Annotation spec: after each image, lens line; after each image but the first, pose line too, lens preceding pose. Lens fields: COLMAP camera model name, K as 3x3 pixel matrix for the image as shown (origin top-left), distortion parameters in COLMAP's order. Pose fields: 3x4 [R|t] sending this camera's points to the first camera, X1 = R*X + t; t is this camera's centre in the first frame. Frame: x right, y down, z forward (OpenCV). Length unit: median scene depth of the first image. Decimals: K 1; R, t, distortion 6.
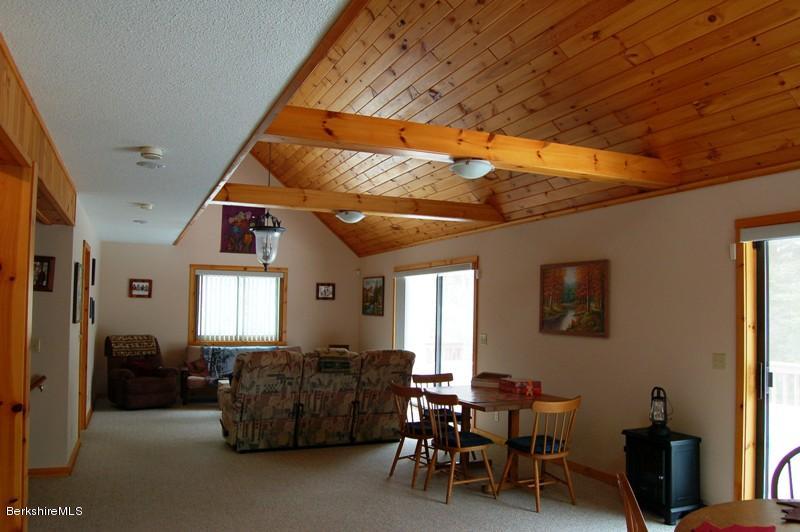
lens RADIAL K [[623.9, 0, 395.7], [0, 623.9, 281.2], [0, 0, 1]] dist [-0.100468, 0.045887]
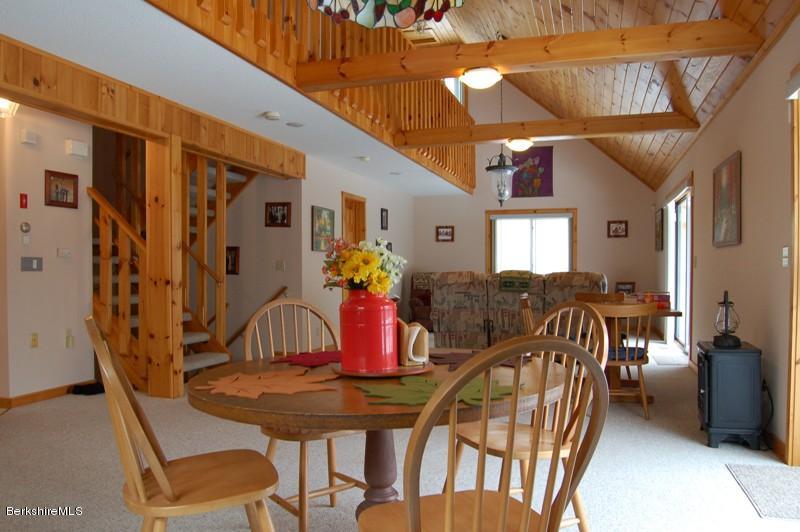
lens RADIAL K [[623.9, 0, 395.7], [0, 623.9, 281.2], [0, 0, 1]] dist [-0.100468, 0.045887]
pose [[0.759436, -0.005398, -0.650560, 0.302841], [0.043303, 0.998168, 0.042267, 0.050398], [0.649140, -0.060270, 0.758278, 0.033030]]
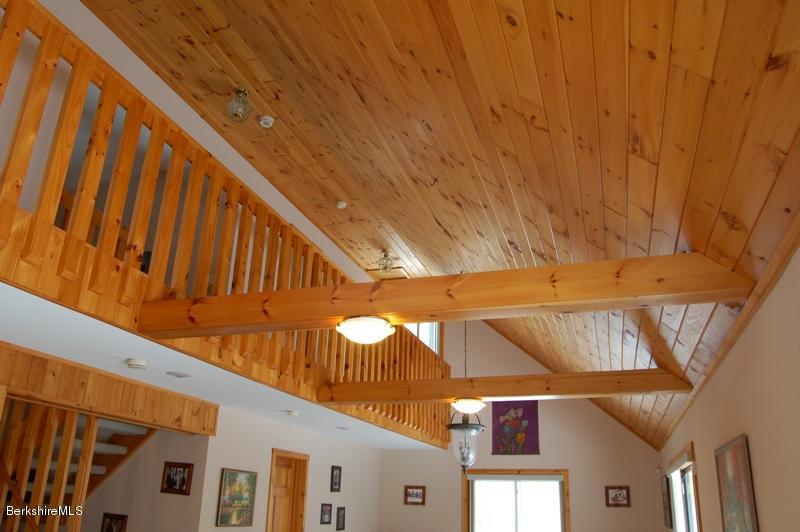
lens RADIAL K [[623.9, 0, 395.7], [0, 623.9, 281.2], [0, 0, 1]] dist [-0.100468, 0.045887]
pose [[0.746868, -0.220257, -0.627435, 0.281751], [0.008626, 0.946681, -0.322058, 0.005079], [0.664917, 0.235123, 0.708945, 0.197801]]
